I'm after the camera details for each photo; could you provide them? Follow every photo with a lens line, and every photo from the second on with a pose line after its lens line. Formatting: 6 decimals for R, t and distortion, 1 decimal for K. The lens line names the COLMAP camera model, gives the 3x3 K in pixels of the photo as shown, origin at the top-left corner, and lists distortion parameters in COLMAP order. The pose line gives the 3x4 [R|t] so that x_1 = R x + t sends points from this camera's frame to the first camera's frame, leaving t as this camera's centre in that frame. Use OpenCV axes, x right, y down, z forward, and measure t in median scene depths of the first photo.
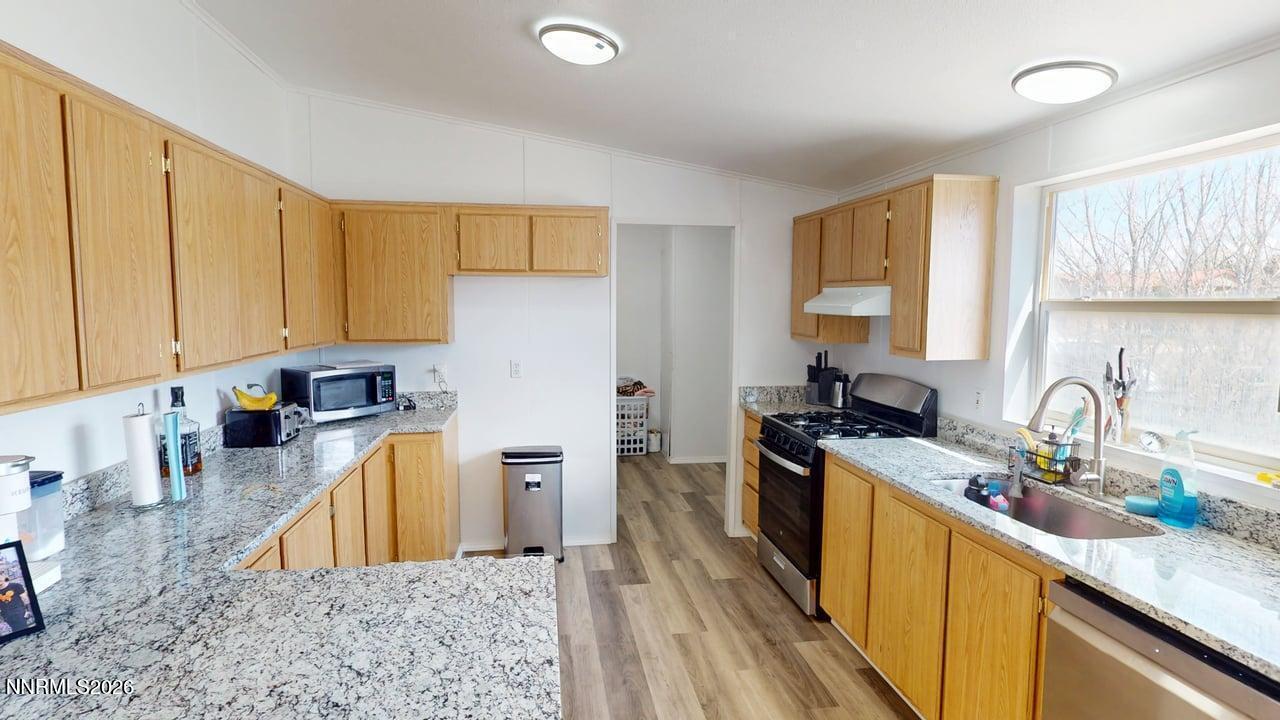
lens RADIAL K [[653.9, 0, 640.0], [0, 653.9, 360.0], [0, 0, 1]] dist [0.003192, -0.001102]
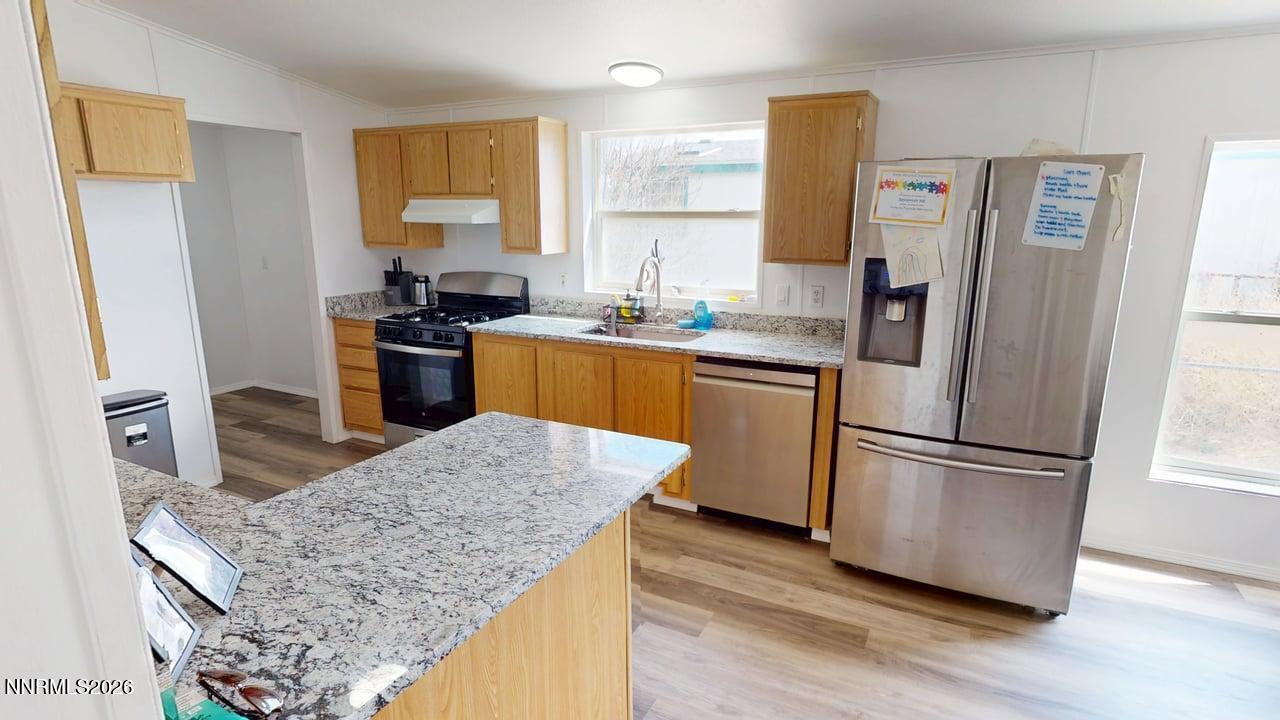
lens RADIAL K [[653.9, 0, 640.0], [0, 653.9, 360.0], [0, 0, 1]] dist [0.003192, -0.001102]
pose [[0.592073, -0.180678, 0.785369, -0.496926], [0.072556, 0.982537, 0.171339, -0.003016], [-0.802611, -0.044462, 0.594843, -0.002797]]
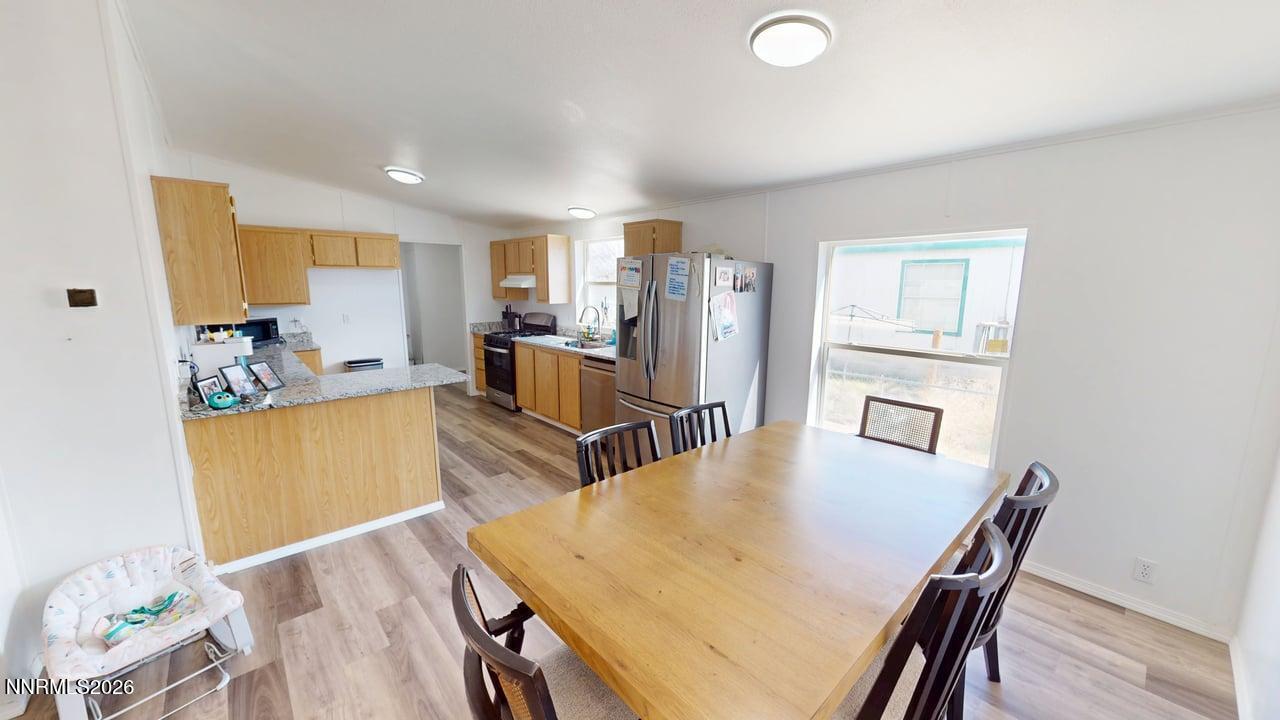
lens RADIAL K [[468.9, 0, 640.0], [0, 468.9, 360.0], [0, 0, 1]] dist [0.001948, 0.000122]
pose [[0.842425, -0.089802, 0.531277, -0.259307], [0.048357, 0.994635, 0.091446, 0.062836], [-0.536639, -0.051345, 0.842249, -0.734618]]
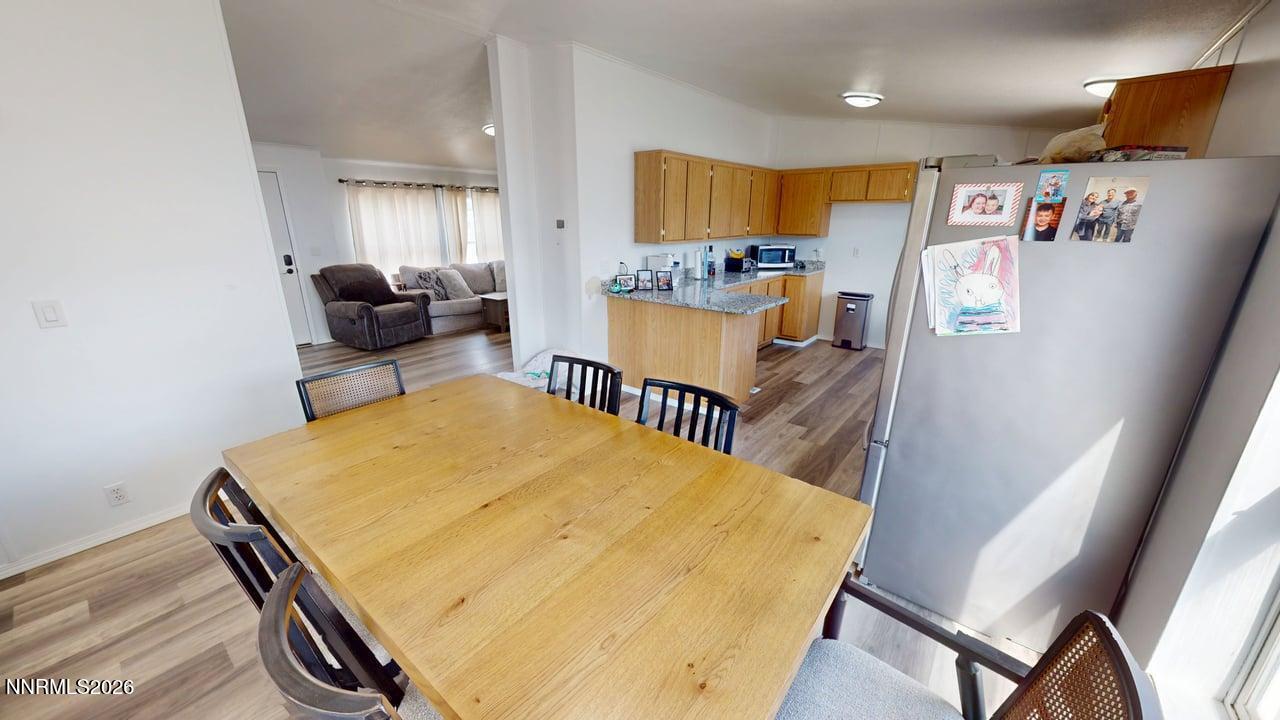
lens RADIAL K [[468.9, 0, 640.0], [0, 468.9, 360.0], [0, 0, 1]] dist [0.001948, 0.000122]
pose [[0.672053, 0.215743, -0.708378, 0.553140], [-0.064324, 0.970010, 0.234399, 0.050131], [0.737704, -0.111963, 0.665775, -0.572463]]
